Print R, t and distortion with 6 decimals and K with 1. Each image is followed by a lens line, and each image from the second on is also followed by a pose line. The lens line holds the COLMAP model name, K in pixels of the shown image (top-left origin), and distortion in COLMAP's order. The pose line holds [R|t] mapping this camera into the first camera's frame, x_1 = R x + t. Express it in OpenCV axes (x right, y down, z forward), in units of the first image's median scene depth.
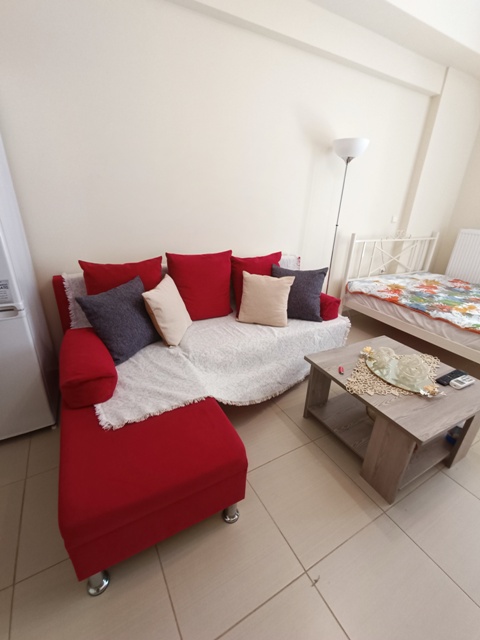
lens RADIAL K [[278.4, 0, 242.8], [0, 278.4, 323.4], [0, 0, 1]] dist [-0.014491, 0.002221]
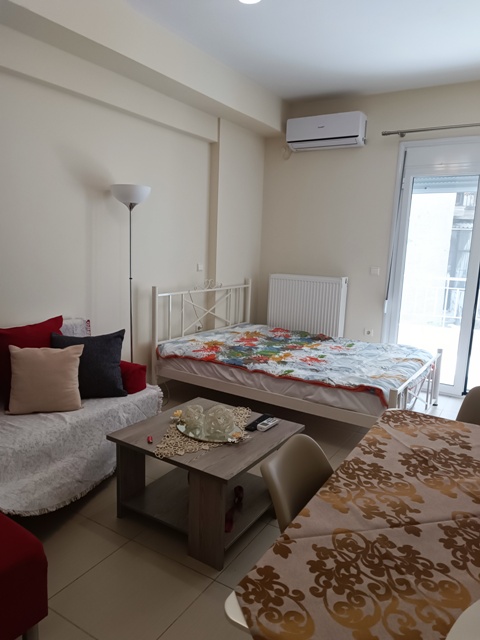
lens RADIAL K [[455.9, 0, 240.1], [0, 455.9, 320.6], [0, 0, 1]] dist [0.029232, -0.015331]
pose [[0.877027, -0.089997, 0.471937, -0.028071], [0.195983, 0.963871, -0.180398, 0.079974], [-0.438651, 0.250706, 0.862979, -0.301410]]
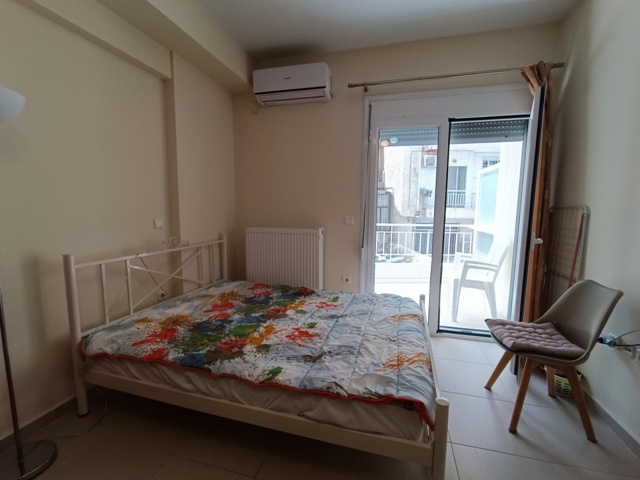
lens RADIAL K [[278.4, 0, 315.5], [0, 278.4, 247.9], [0, 0, 1]] dist [-0.014491, 0.002221]
pose [[0.707326, -0.130622, 0.694714, 0.446044], [0.304255, 0.943344, -0.132408, -0.133527], [-0.638058, 0.305026, 0.706994, 0.342216]]
